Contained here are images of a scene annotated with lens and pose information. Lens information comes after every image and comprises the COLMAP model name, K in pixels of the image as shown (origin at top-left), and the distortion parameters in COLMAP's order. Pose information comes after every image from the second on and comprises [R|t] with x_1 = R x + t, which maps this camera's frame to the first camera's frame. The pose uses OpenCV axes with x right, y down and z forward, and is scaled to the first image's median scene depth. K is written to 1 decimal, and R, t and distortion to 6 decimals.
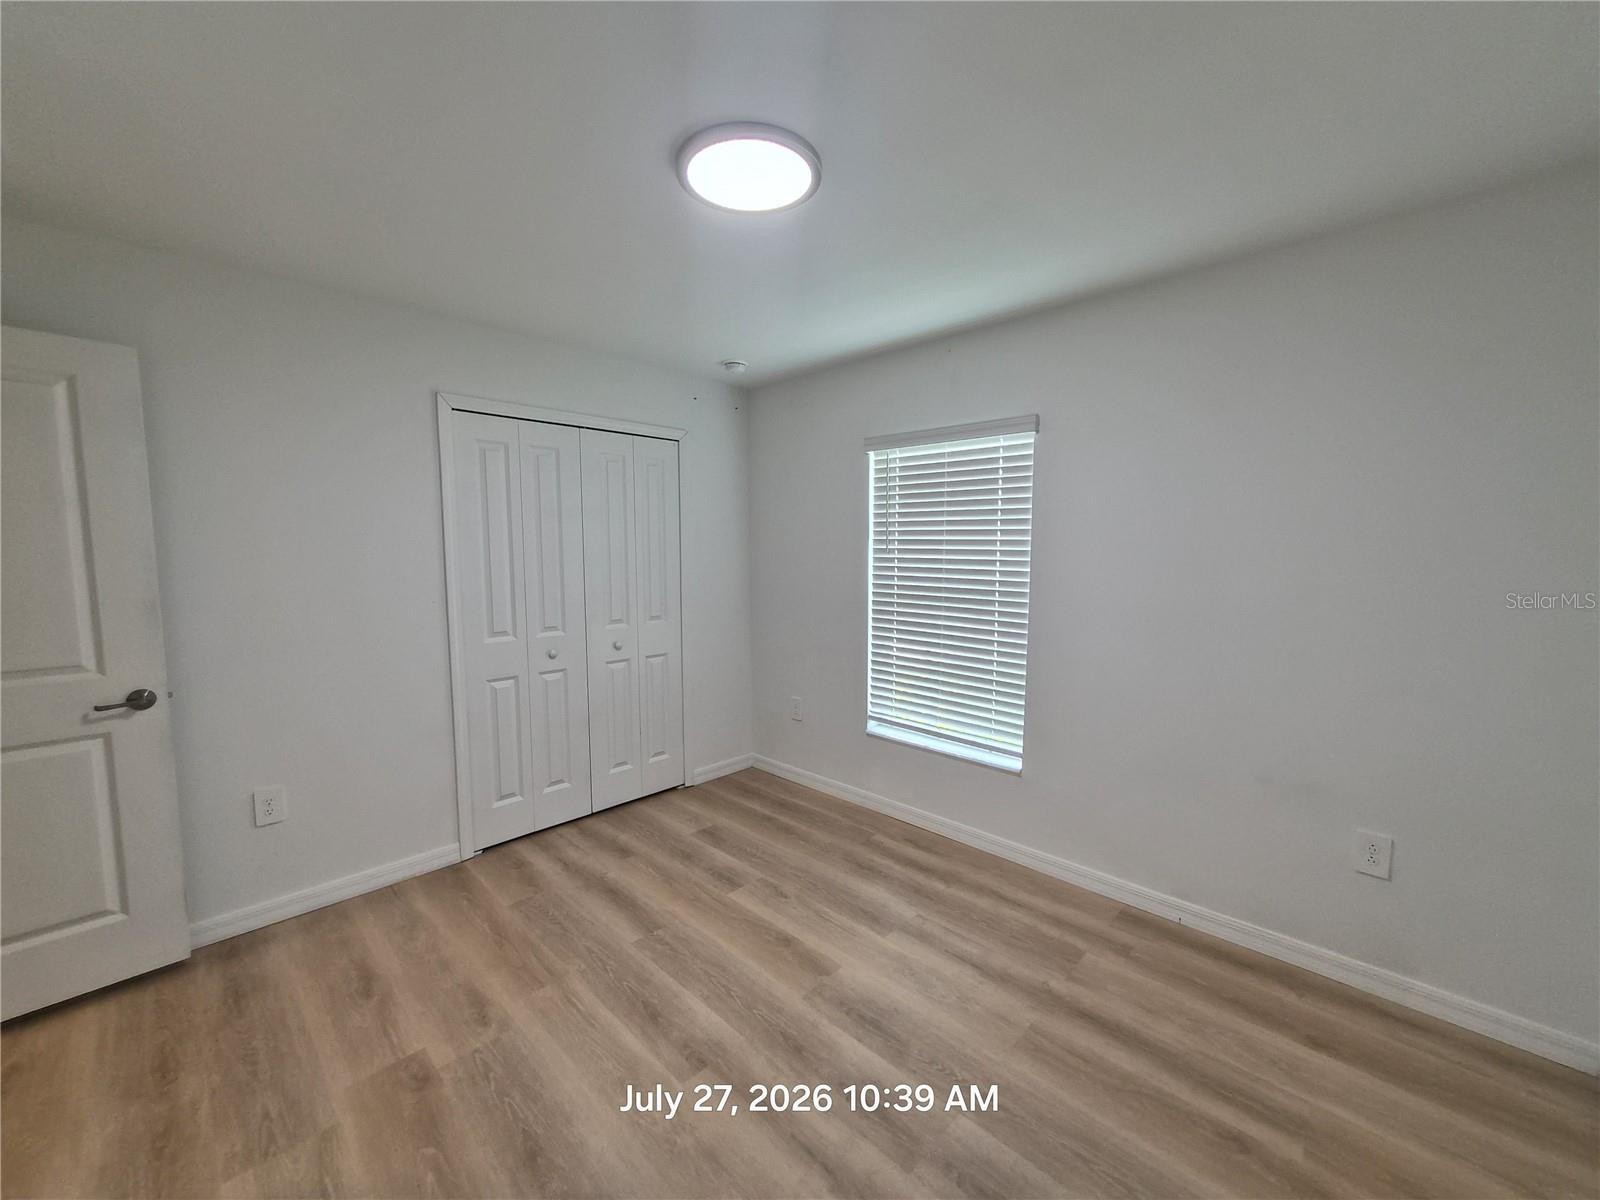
lens RADIAL K [[628.7, 0, 807.6], [0, 628.7, 605.0], [0, 0, 1]] dist [0.001613, 0.000840]
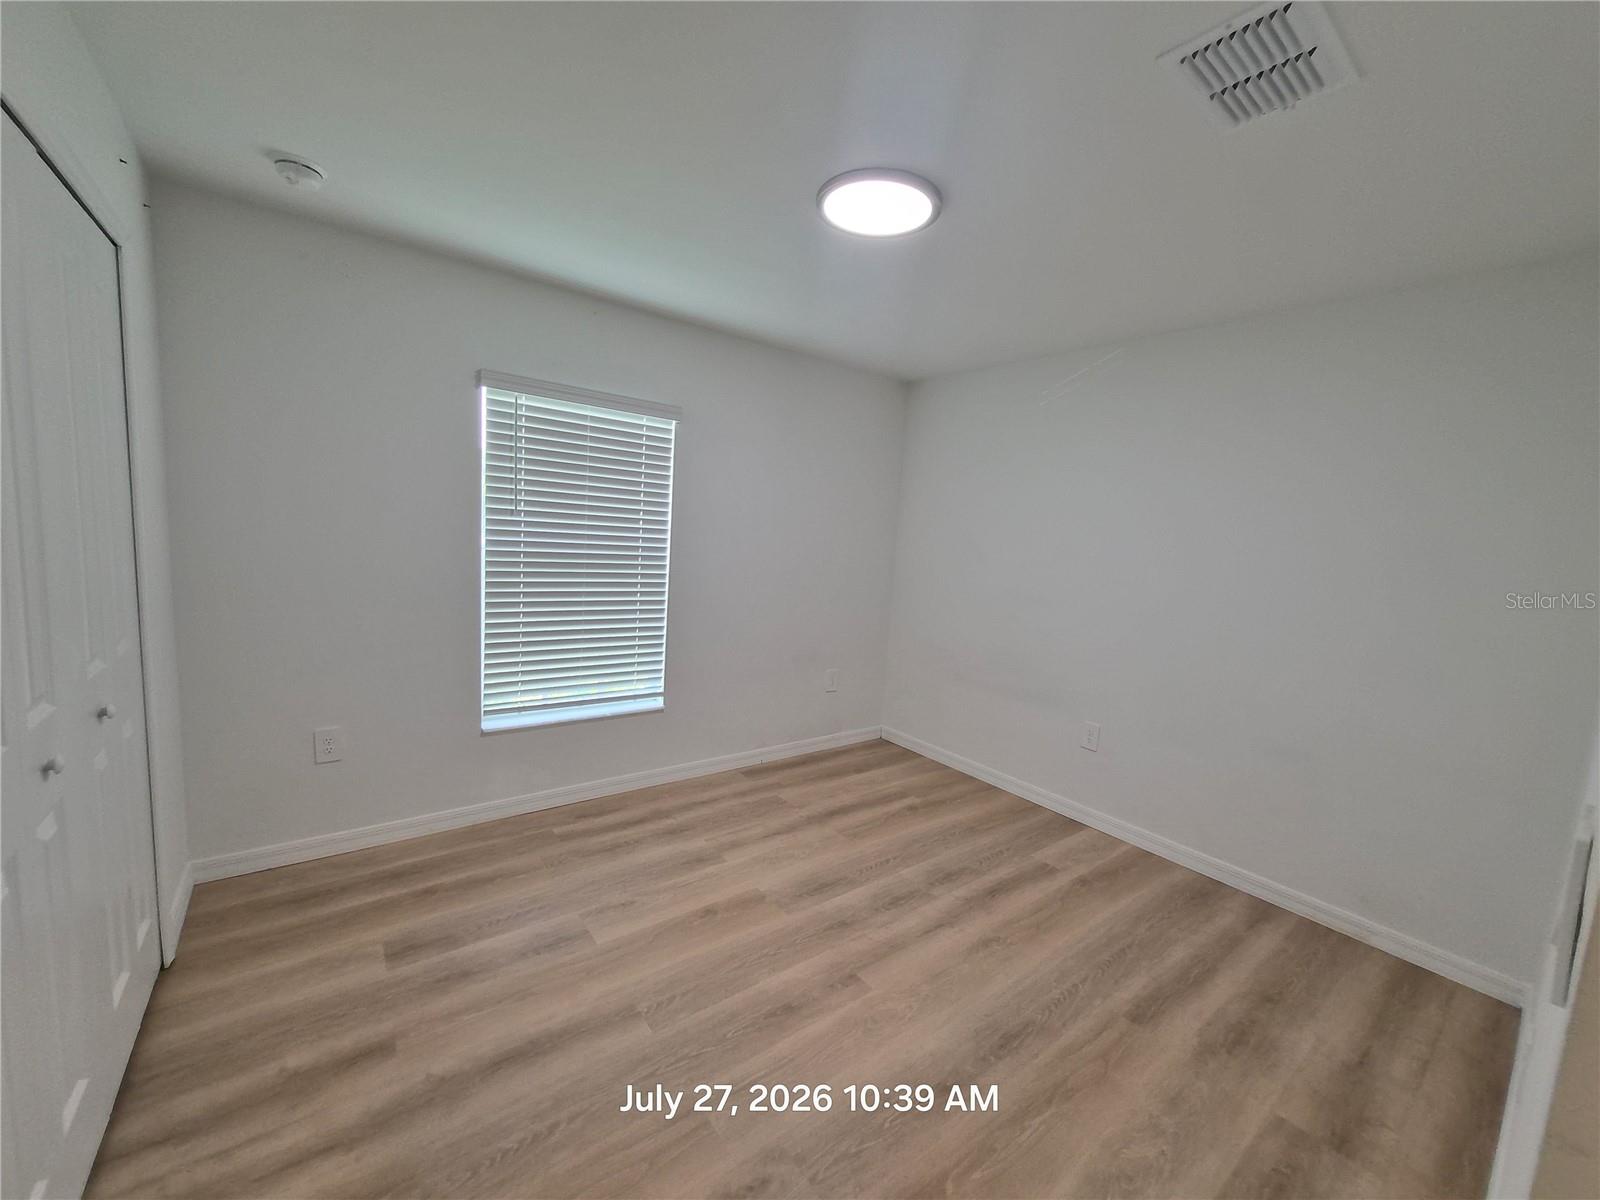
lens RADIAL K [[628.7, 0, 798.8], [0, 628.7, 598.5], [0, 0, 1]] dist [0.001613, 0.000840]
pose [[0.147276, -0.099062, 0.984122, -0.771527], [0.028859, 0.994979, 0.095836, -0.046042], [-0.988674, 0.014286, 0.149395, 0.566313]]
